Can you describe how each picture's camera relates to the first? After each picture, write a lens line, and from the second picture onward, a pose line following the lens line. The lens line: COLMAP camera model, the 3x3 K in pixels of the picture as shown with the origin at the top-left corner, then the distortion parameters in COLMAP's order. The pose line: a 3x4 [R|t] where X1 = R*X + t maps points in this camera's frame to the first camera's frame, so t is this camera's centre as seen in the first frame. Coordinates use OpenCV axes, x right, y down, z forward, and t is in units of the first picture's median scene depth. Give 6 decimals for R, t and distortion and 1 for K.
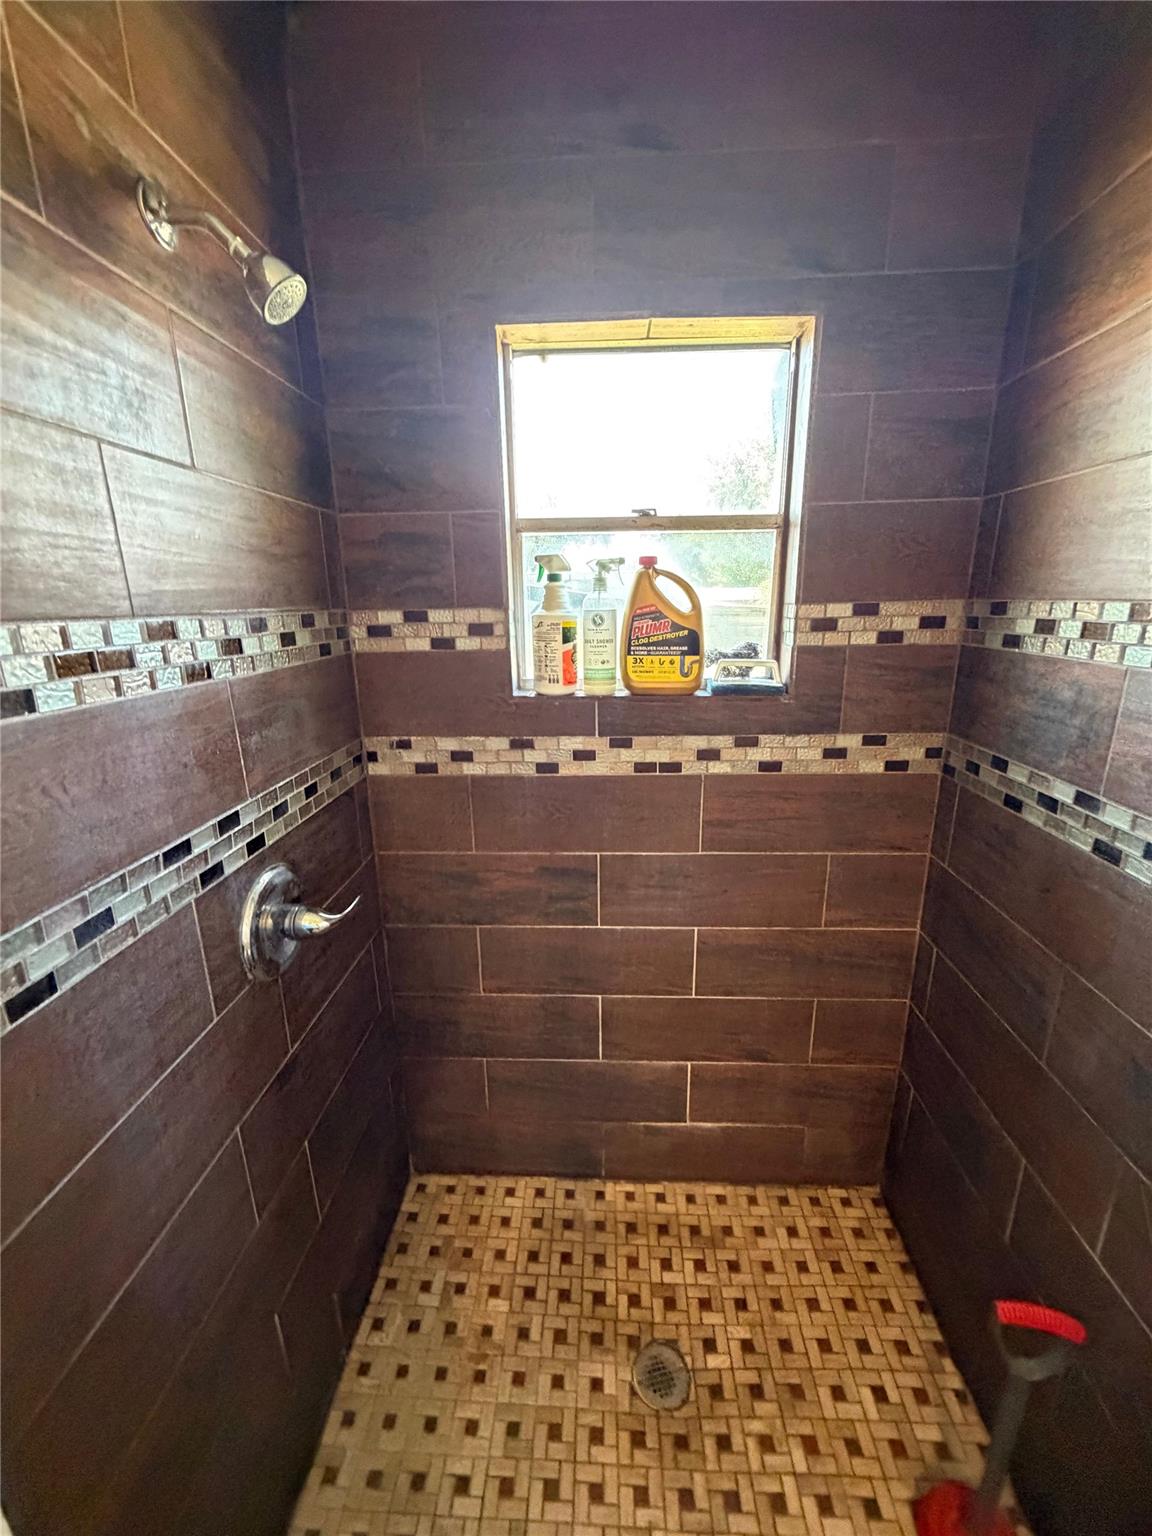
lens RADIAL K [[615.4, 0, 581.1], [0, 615.4, 769.2], [0, 0, 1]] dist [-0.001977, -0.000063]
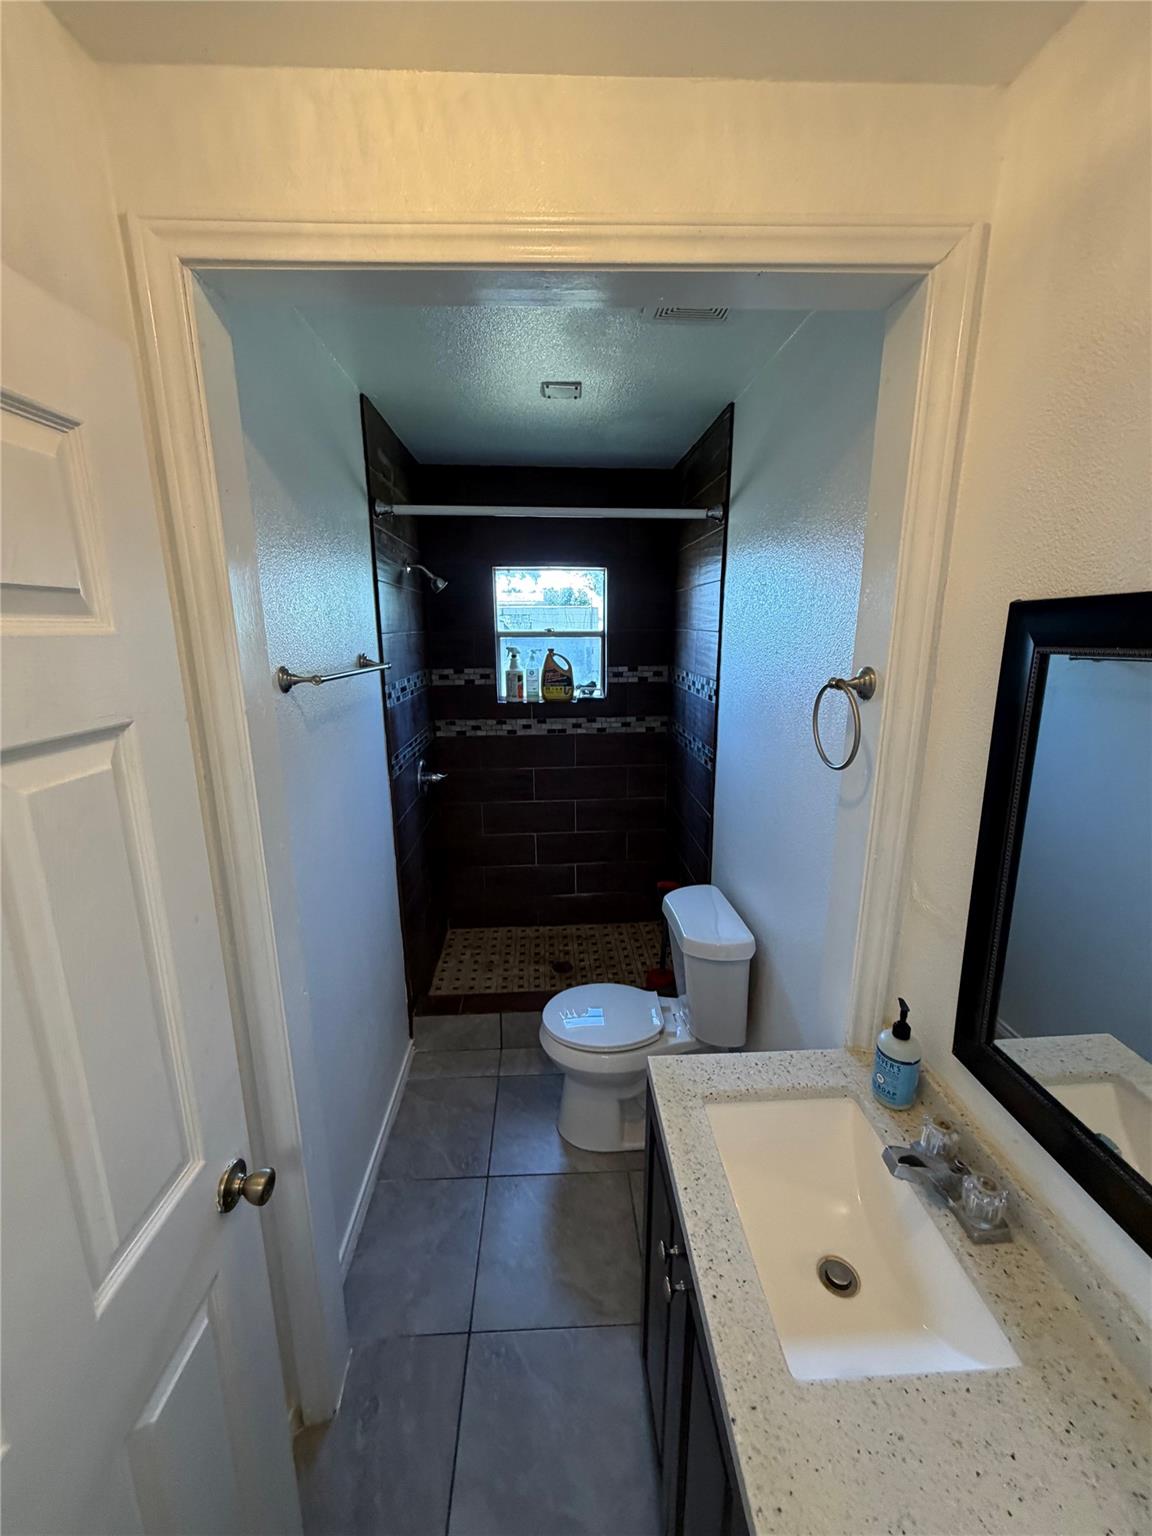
lens RADIAL K [[615.4, 0, 574.6], [0, 615.4, 769.7], [0, 0, 1]] dist [-0.001977, -0.000063]
pose [[0.995062, -0.016038, 0.097949, -0.050793], [0.020692, 0.998695, -0.046690, 0.275064], [-0.097073, 0.048486, 0.994096, -1.495027]]
